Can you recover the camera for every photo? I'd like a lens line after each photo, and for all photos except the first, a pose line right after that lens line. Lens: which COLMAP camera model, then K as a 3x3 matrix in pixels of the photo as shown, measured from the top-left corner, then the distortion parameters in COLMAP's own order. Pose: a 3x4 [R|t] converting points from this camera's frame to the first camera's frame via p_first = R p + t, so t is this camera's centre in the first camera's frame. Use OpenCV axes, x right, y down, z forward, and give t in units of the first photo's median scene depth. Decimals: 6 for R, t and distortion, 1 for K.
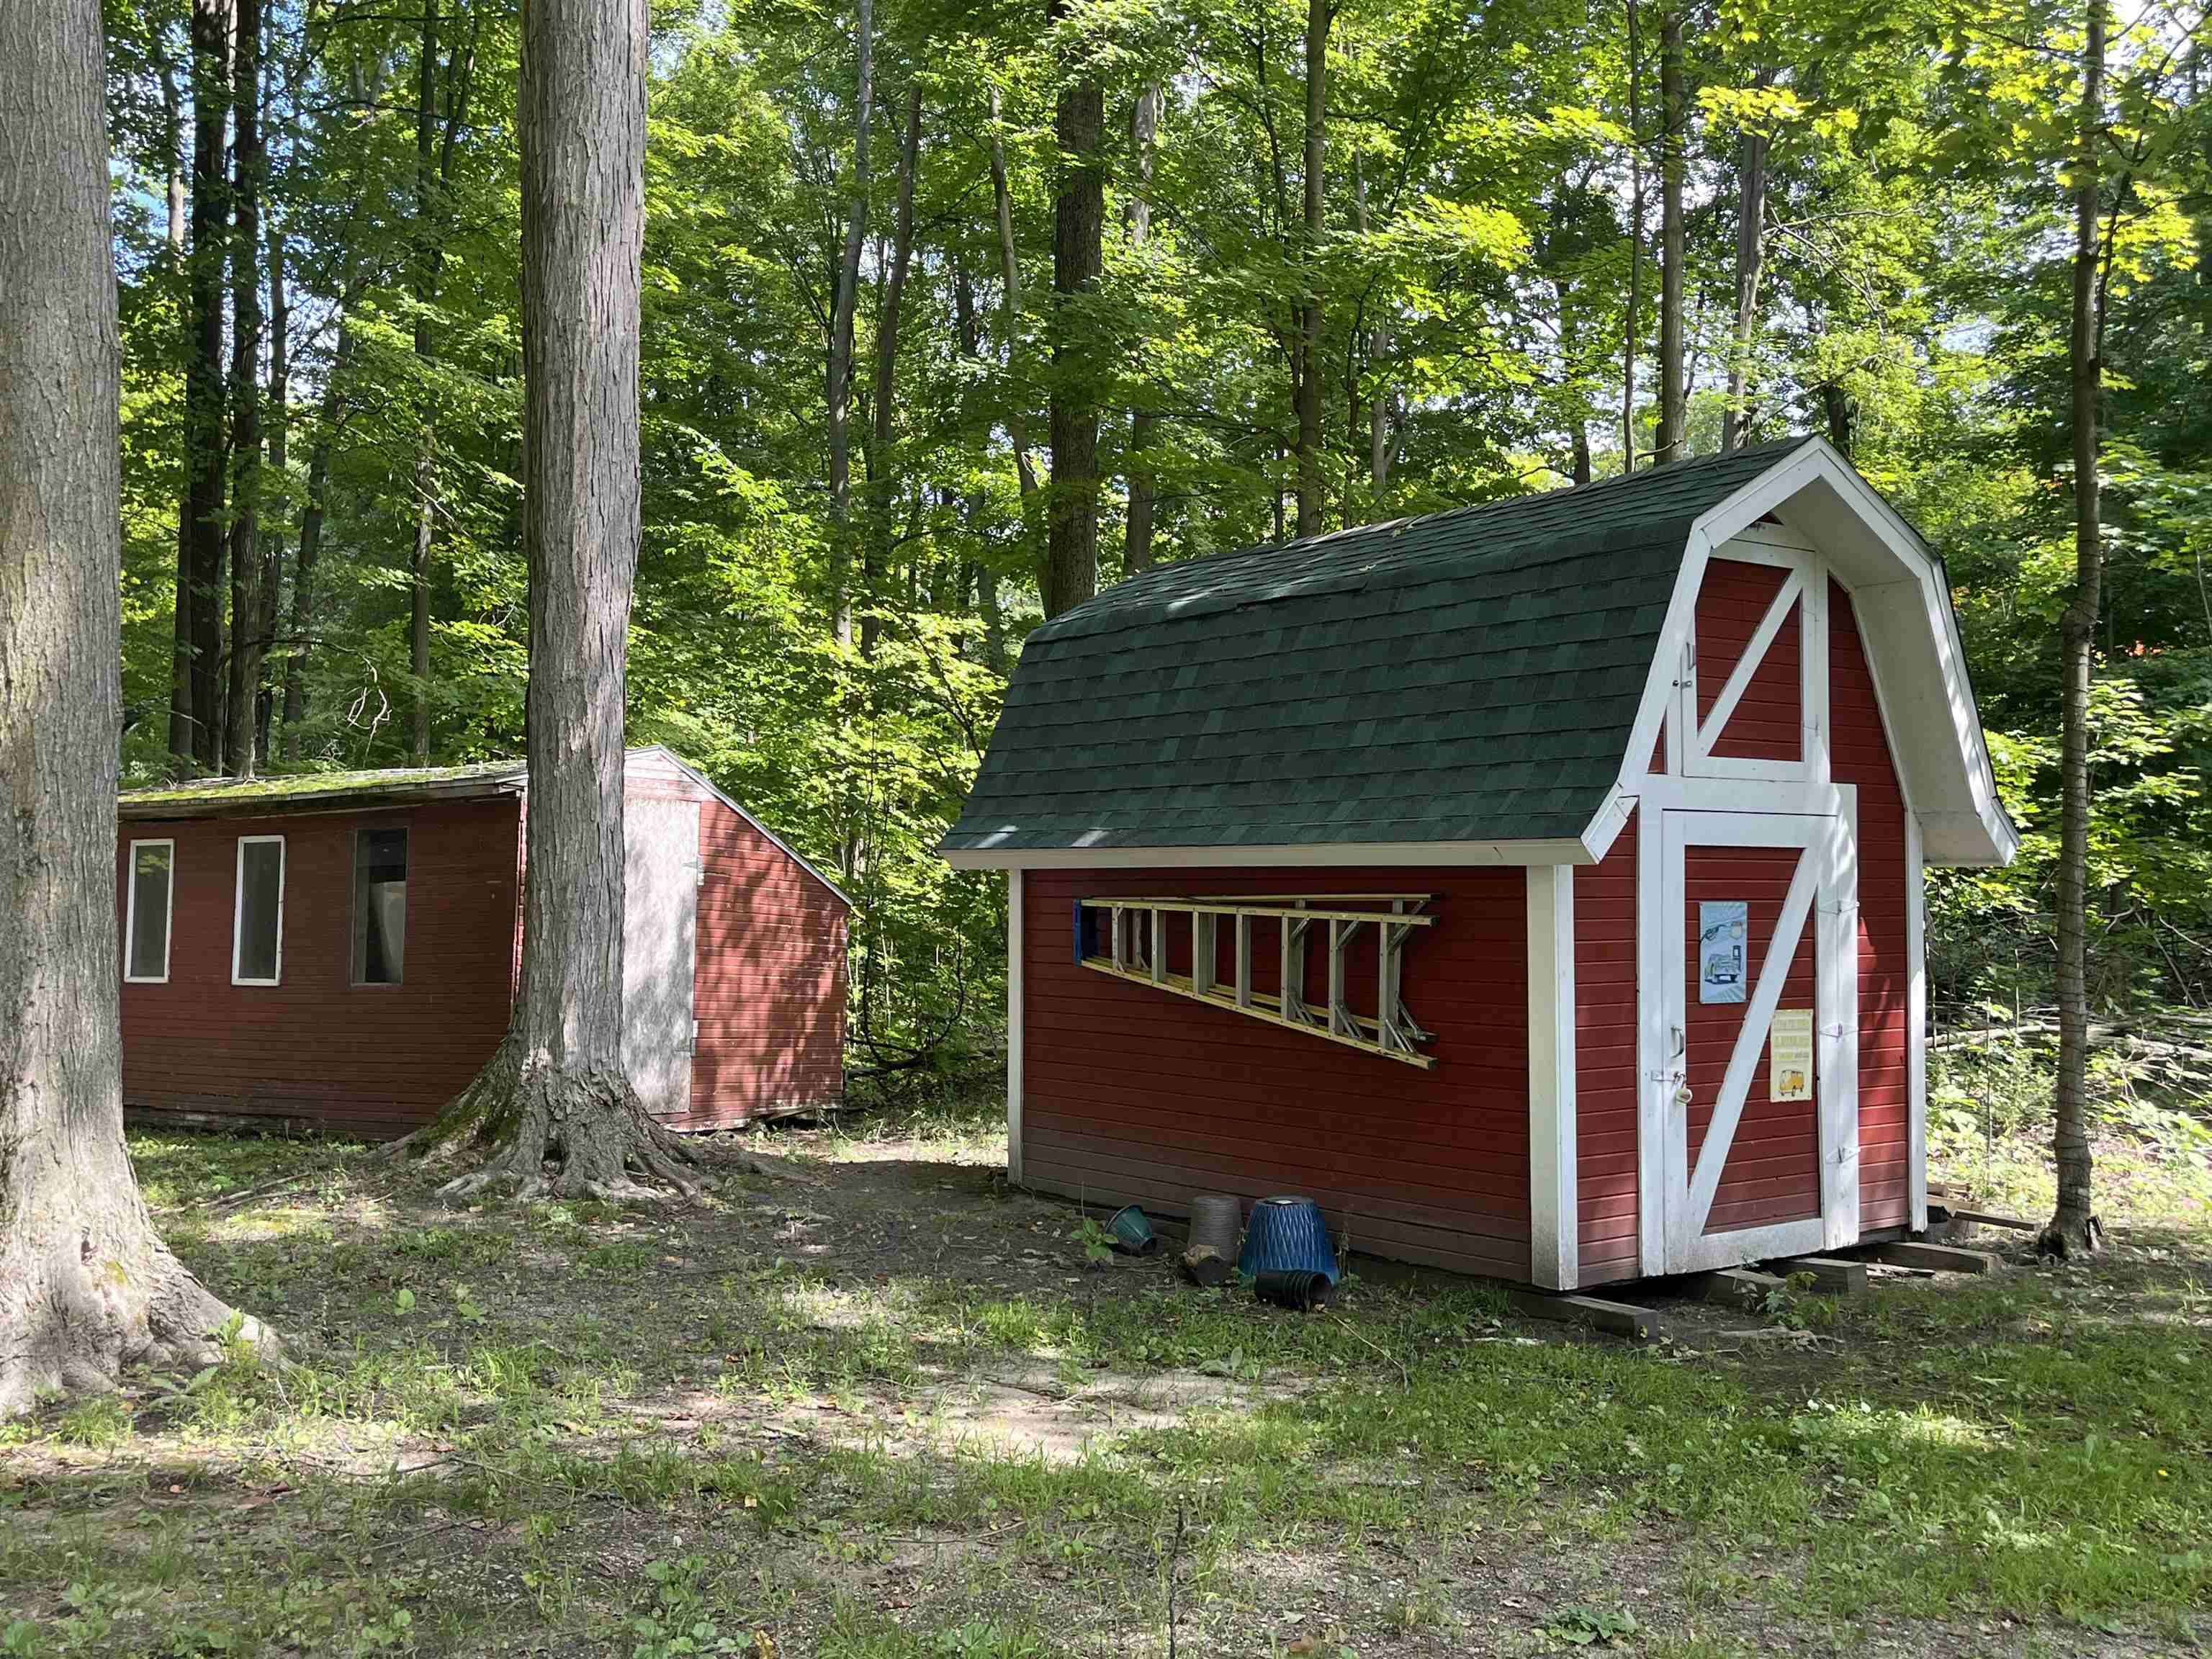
lens RADIAL K [[2180.2, 0, 1110.4], [0, 2180.2, 830.4], [0, 0, 1]] dist [0.094323, 0.000000]
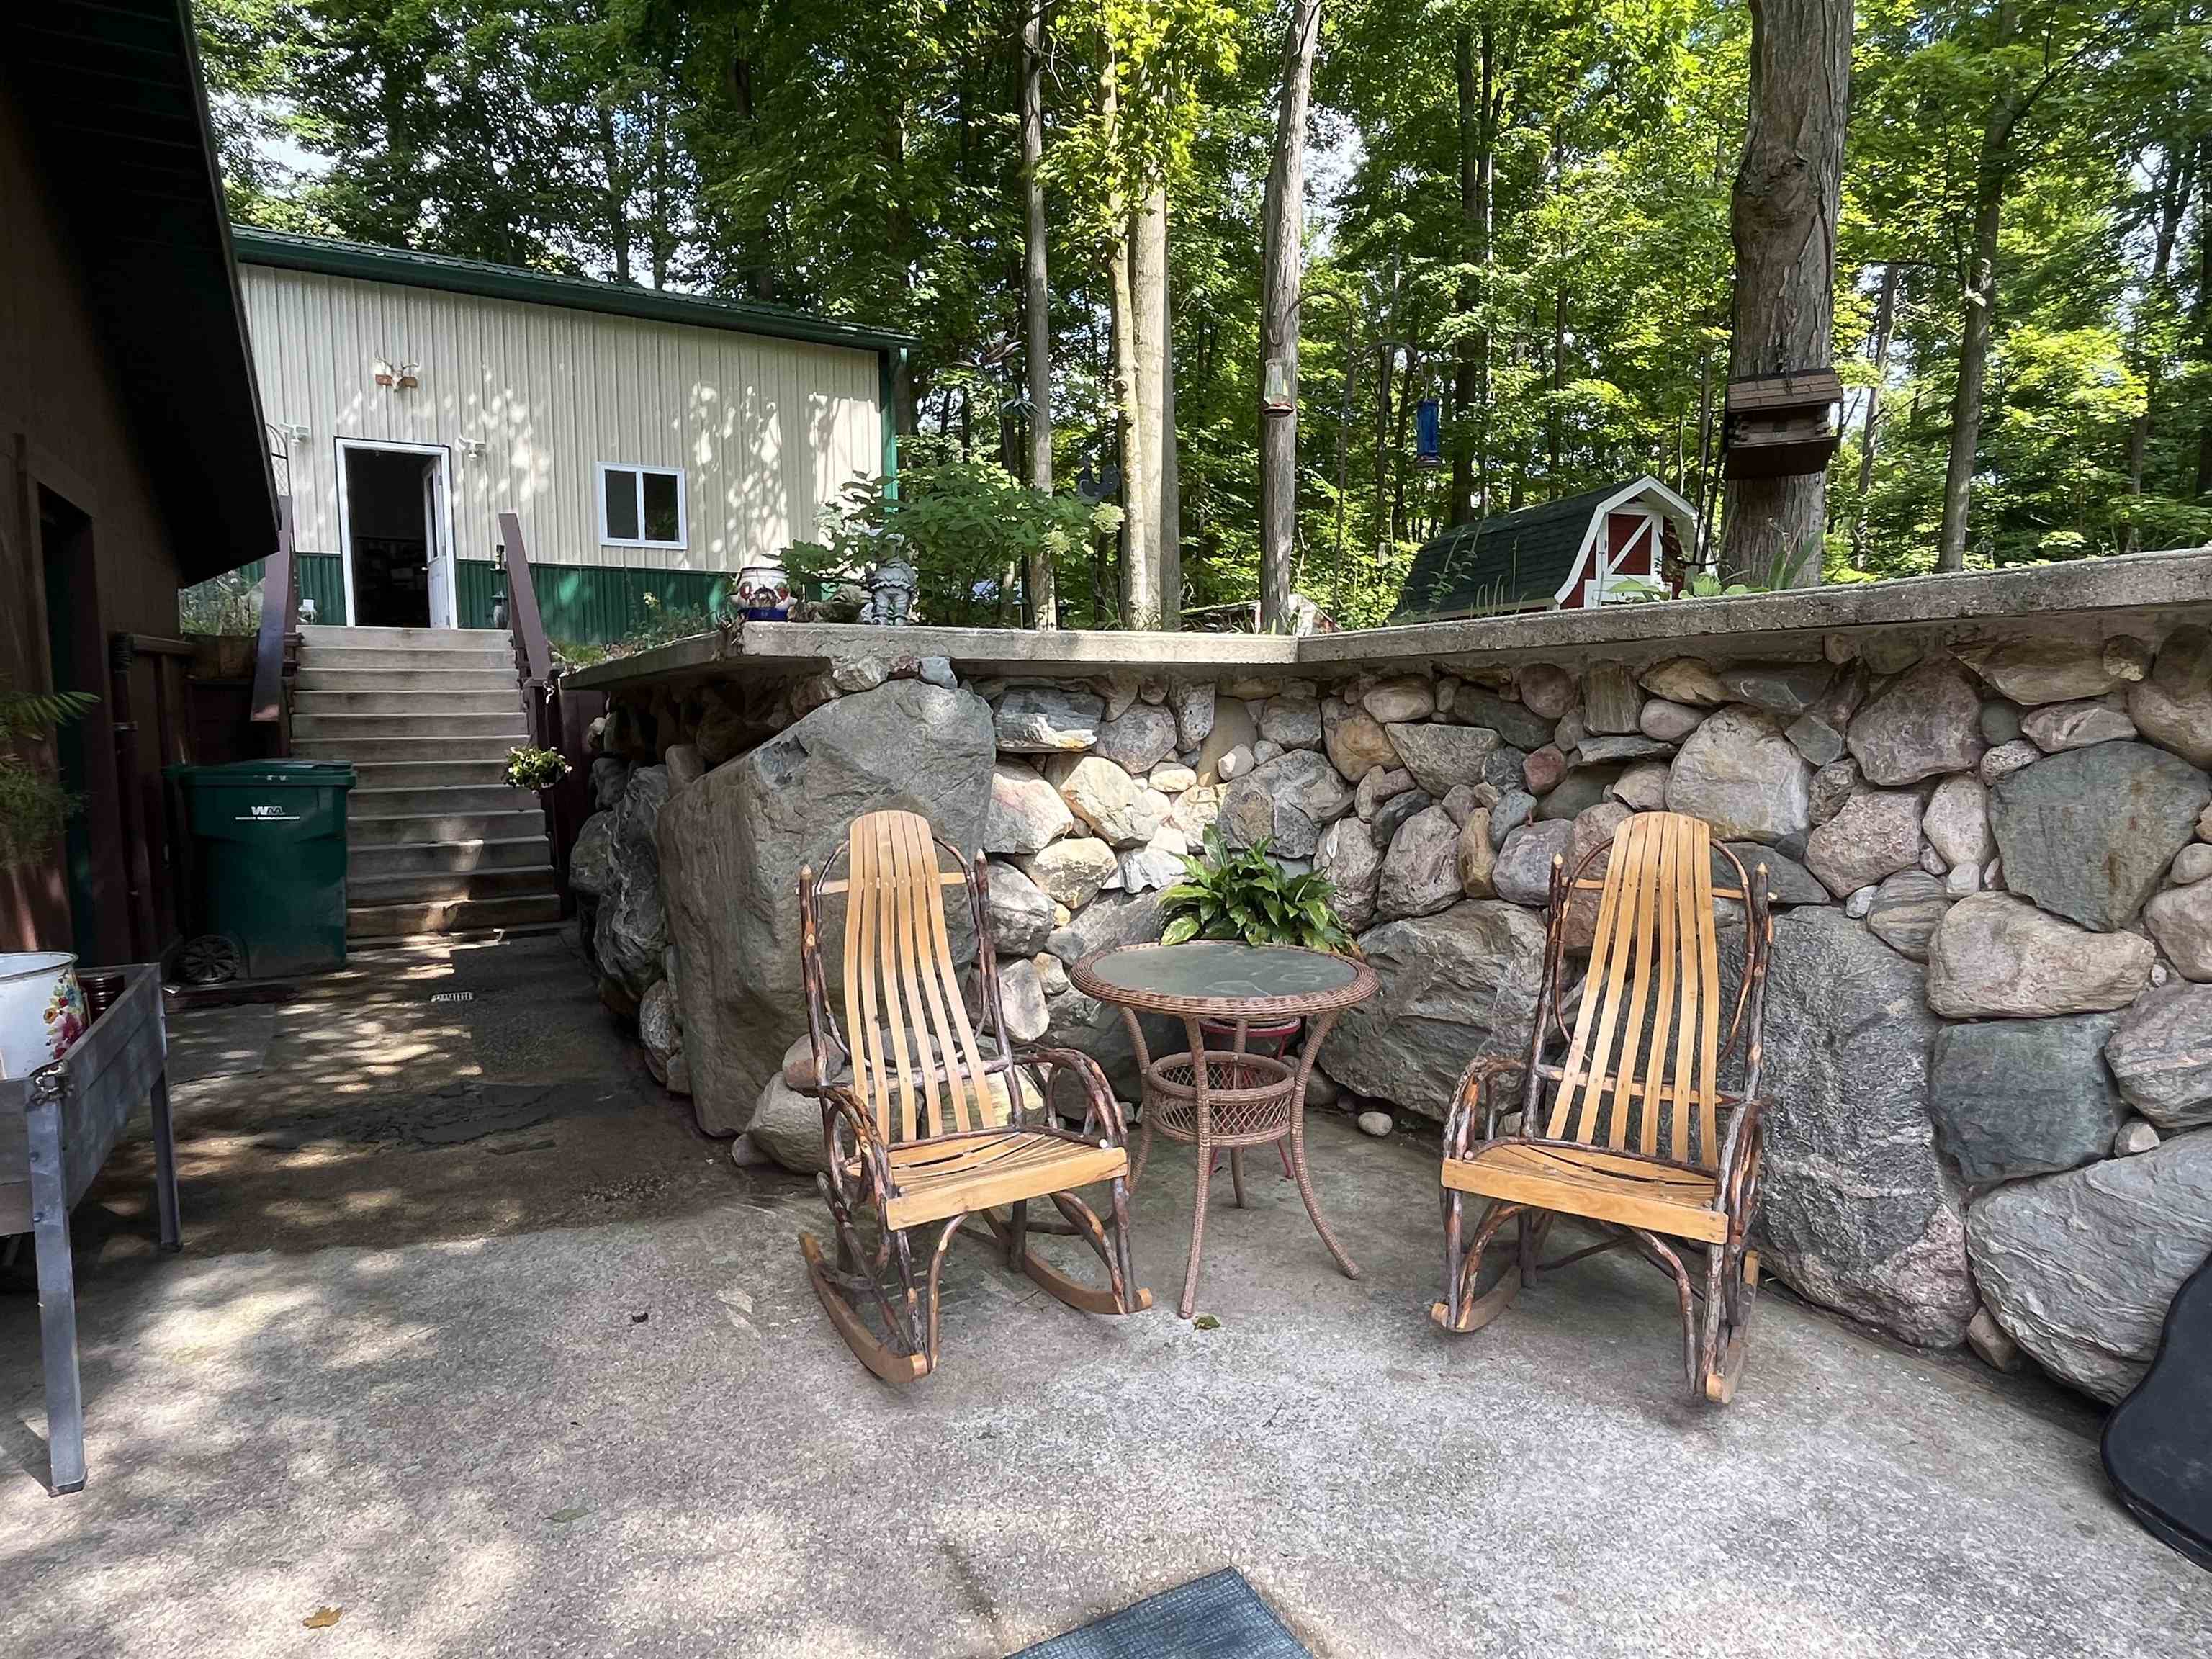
lens RADIAL K [[1247.6, 0, 1101.1], [0, 1247.6, 823.2], [0, 0, 1]] dist [-0.008778, -0.000694]
pose [[0.938310, 0.024711, -0.344912, 0.073088], [0.015533, 0.993424, 0.113431, 0.041889], [0.345447, -0.111791, 0.931756, -0.389753]]
